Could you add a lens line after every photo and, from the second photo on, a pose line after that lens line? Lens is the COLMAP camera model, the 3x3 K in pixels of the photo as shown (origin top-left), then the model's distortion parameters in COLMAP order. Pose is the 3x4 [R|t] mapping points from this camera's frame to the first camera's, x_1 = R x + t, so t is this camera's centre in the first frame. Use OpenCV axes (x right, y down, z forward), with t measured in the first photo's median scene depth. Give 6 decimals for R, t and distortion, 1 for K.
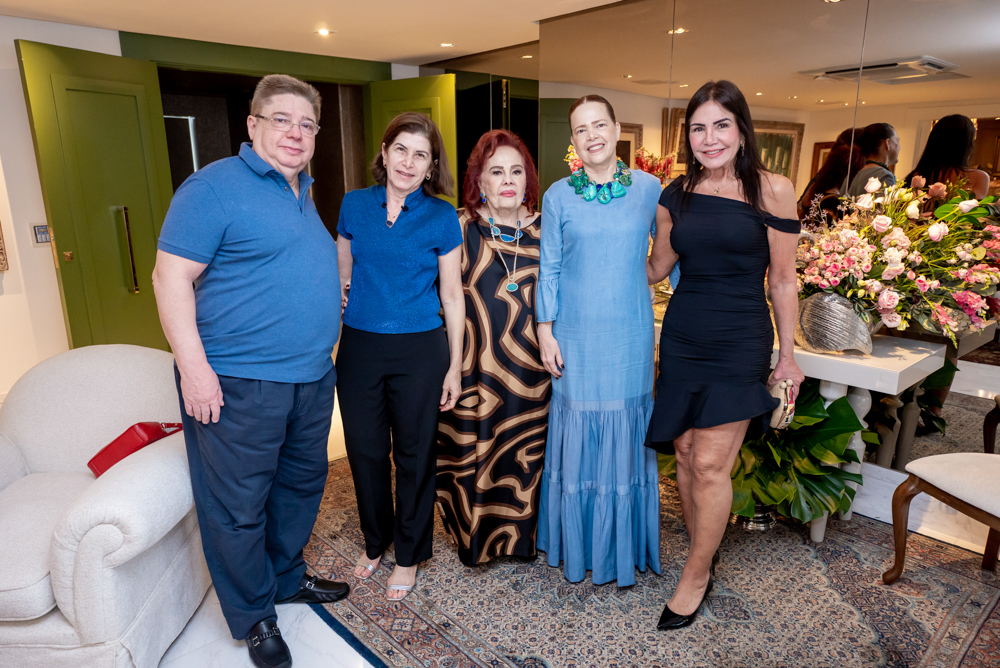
lens RADIAL K [[666.8, 0, 506.1], [0, 666.8, 333.0], [0, 0, 1]] dist [0.007010, 0.005558]
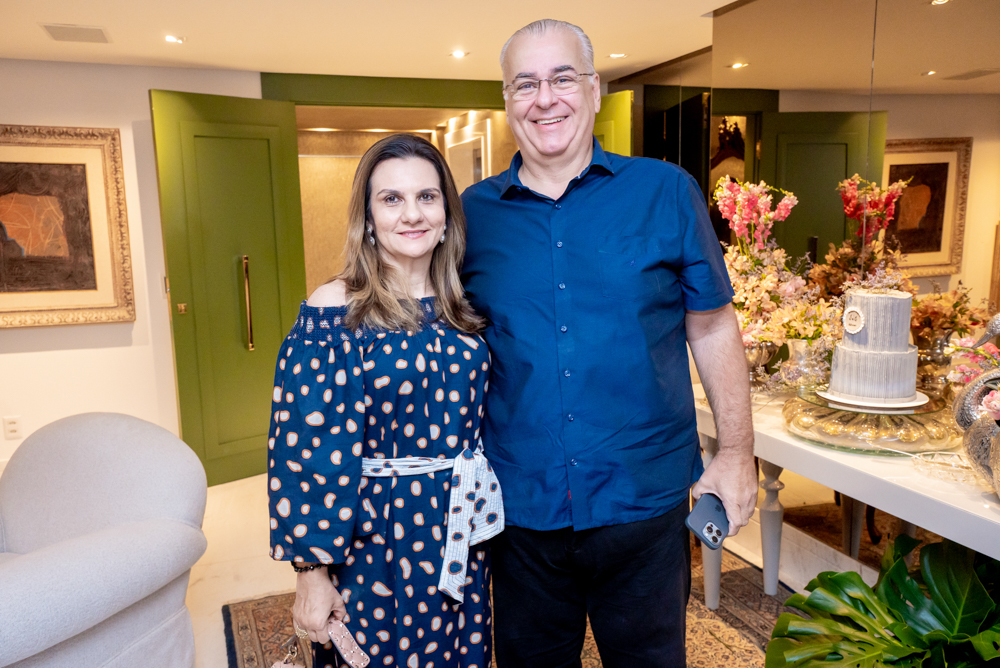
lens RADIAL K [[810.1, 0, 508.1], [0, 810.1, 332.4], [0, 0, 1]] dist [0.014908, 0.037631]
pose [[0.923350, 0.042133, -0.381641, 0.303602], [-0.074908, 0.994629, -0.071427, -0.049796], [0.376582, 0.094540, 0.921547, 0.176220]]
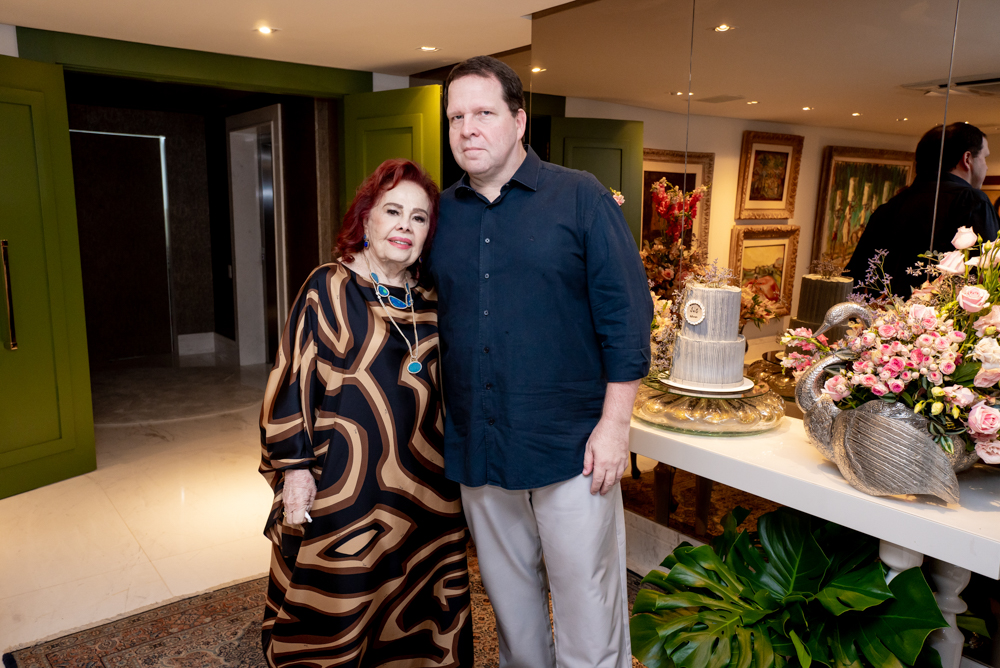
lens RADIAL K [[777.4, 0, 512.4], [0, 777.4, 333.6], [0, 0, 1]] dist [0.002664, 0.043445]
pose [[0.995579, 0.032290, -0.088203, 0.178239], [-0.038771, 0.996594, -0.072788, -0.054806], [0.085552, 0.075886, 0.993440, 0.209827]]
